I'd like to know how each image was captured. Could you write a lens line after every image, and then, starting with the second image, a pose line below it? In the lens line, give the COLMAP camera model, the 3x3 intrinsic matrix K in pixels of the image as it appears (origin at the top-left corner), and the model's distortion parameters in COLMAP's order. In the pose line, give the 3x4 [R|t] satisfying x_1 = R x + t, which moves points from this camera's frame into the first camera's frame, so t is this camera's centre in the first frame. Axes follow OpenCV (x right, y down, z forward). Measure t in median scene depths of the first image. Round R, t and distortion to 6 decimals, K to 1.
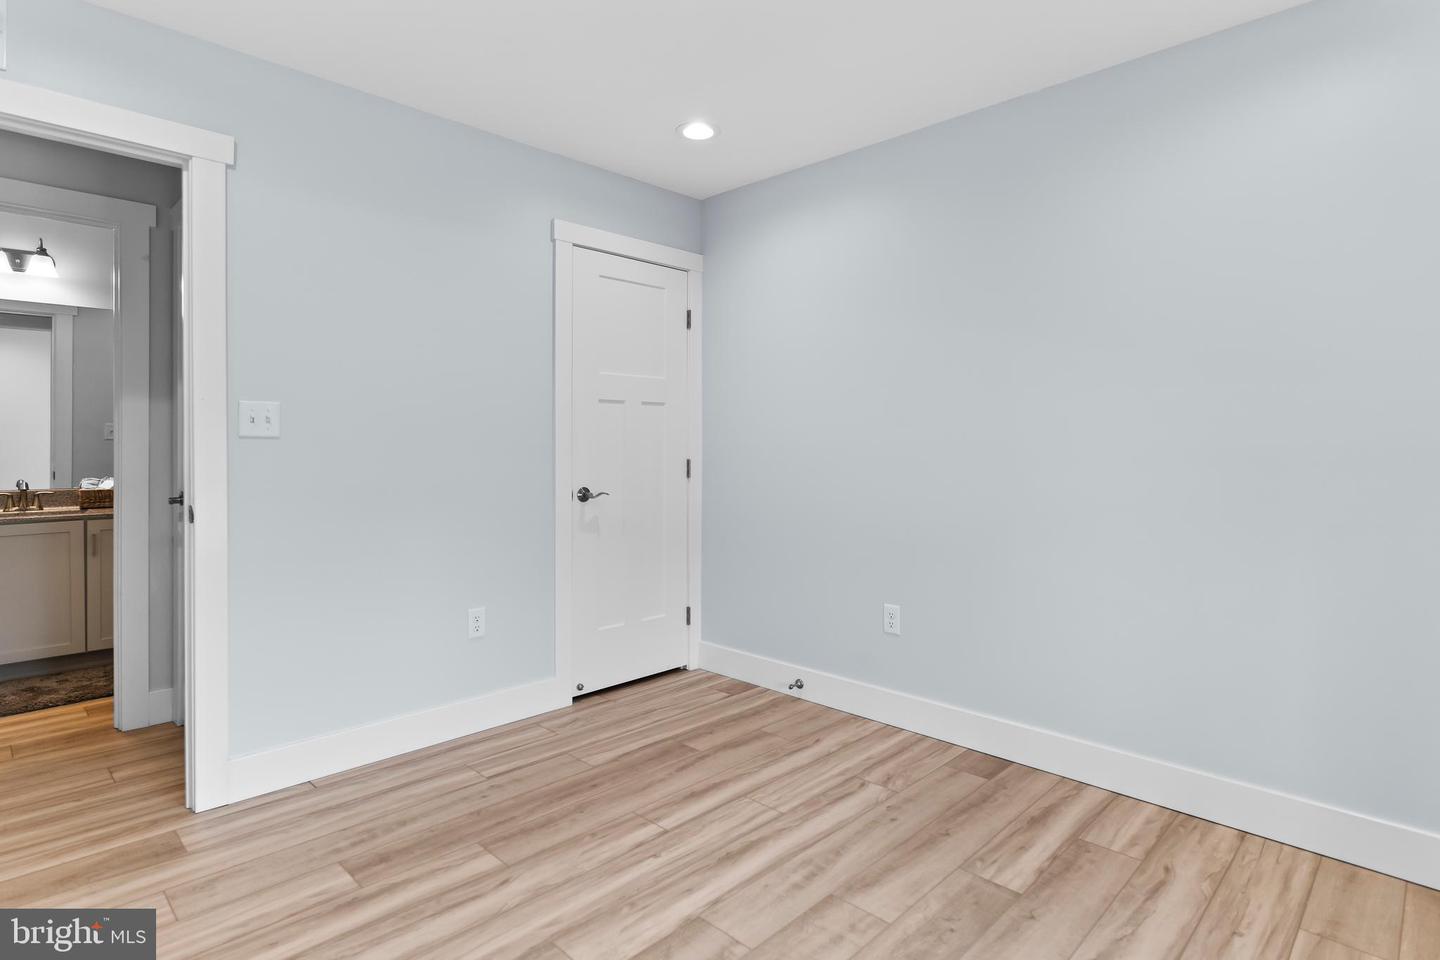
lens RADIAL K [[746.4, 0, 710.1], [0, 746.4, 463.3], [0, 0, 1]] dist [-0.005101, -0.000185]
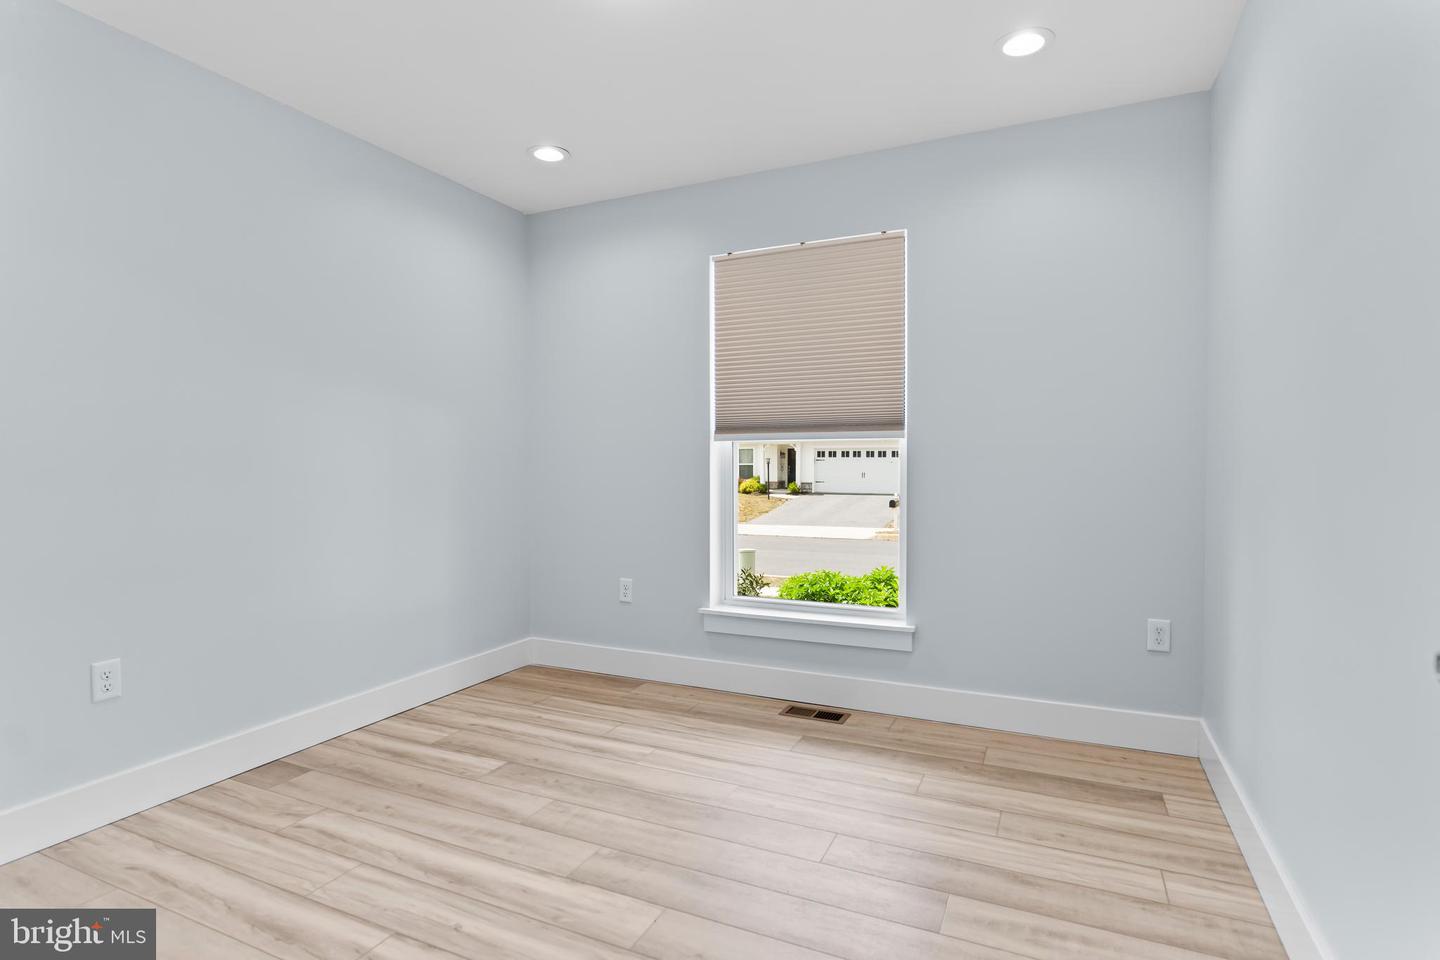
lens RADIAL K [[746.4, 0, 710.1], [0, 746.4, 463.3], [0, 0, 1]] dist [-0.005101, -0.000185]
pose [[-0.331718, -0.007092, 0.943352, -0.968824], [0.020003, 0.999694, 0.014550, -0.009072], [-0.943166, 0.023696, -0.331475, 0.999336]]
